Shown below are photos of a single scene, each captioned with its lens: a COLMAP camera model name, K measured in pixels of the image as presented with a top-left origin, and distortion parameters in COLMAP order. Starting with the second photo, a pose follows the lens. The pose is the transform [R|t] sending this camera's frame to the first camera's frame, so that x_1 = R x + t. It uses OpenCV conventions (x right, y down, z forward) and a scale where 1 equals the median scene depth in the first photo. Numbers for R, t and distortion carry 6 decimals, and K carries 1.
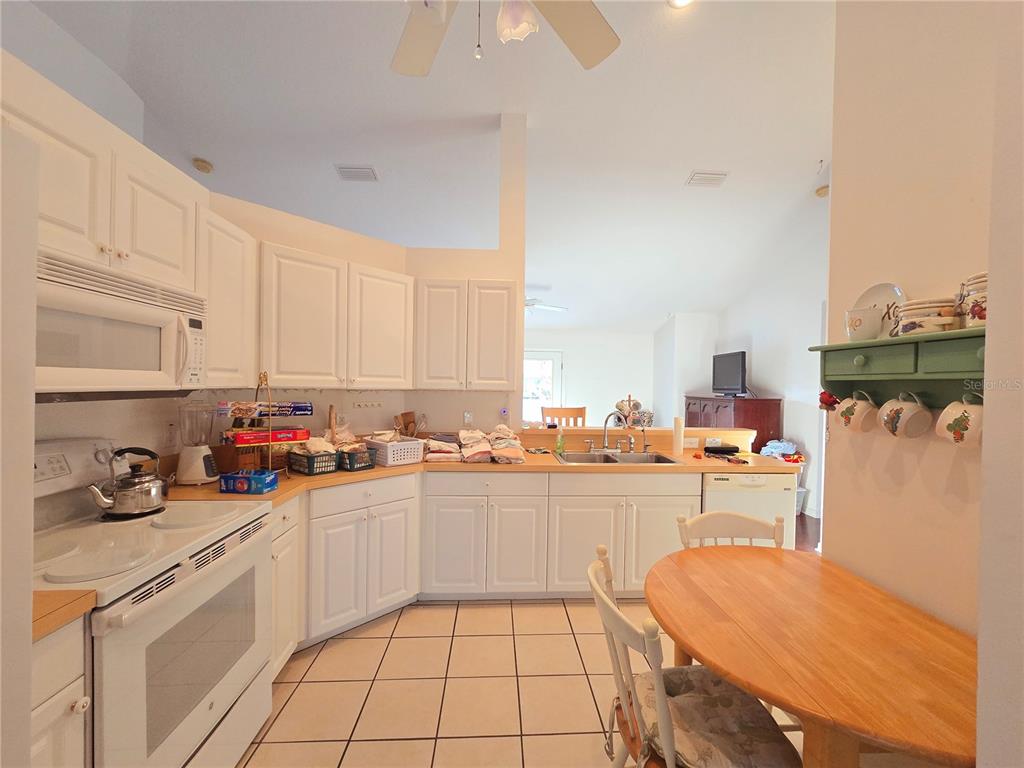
lens RADIAL K [[418.3, 0, 515.0], [0, 418.3, 386.5], [0, 0, 1]] dist [0.004035, -0.000989]
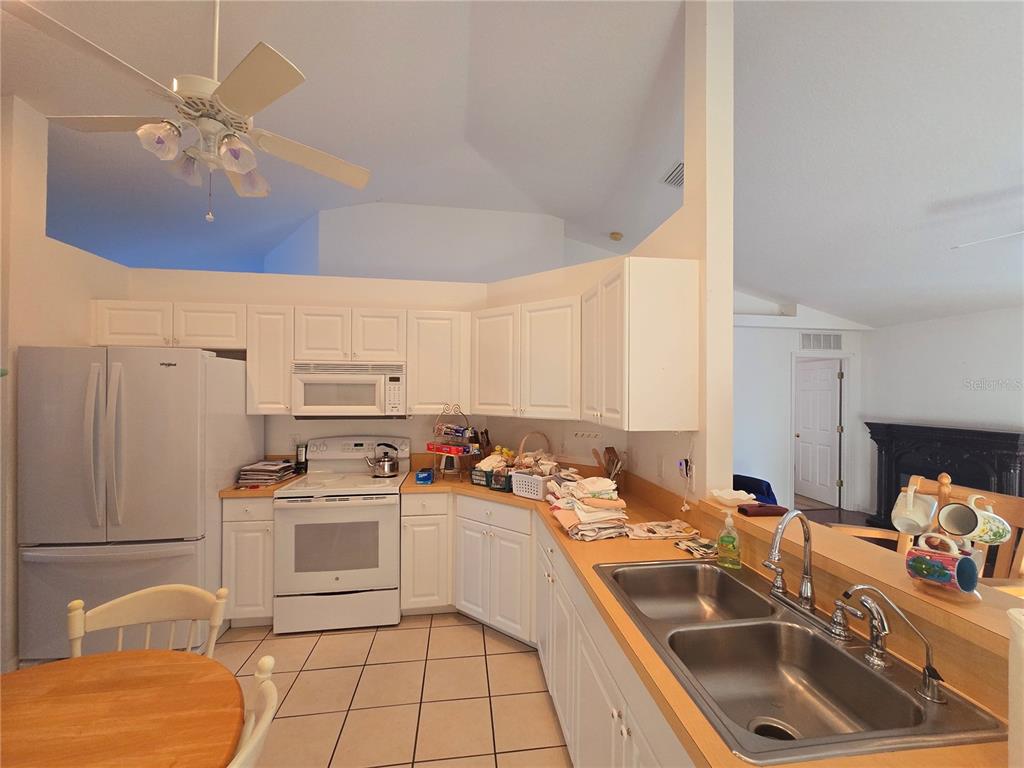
lens RADIAL K [[418.3, 0, 517.8], [0, 418.3, 393.8], [0, 0, 1]] dist [0.004035, -0.000989]
pose [[0.097067, -0.018138, -0.995113, 1.077618], [-0.009043, 0.999777, -0.019105, -0.056226], [0.995237, 0.010853, 0.096882, 1.340468]]
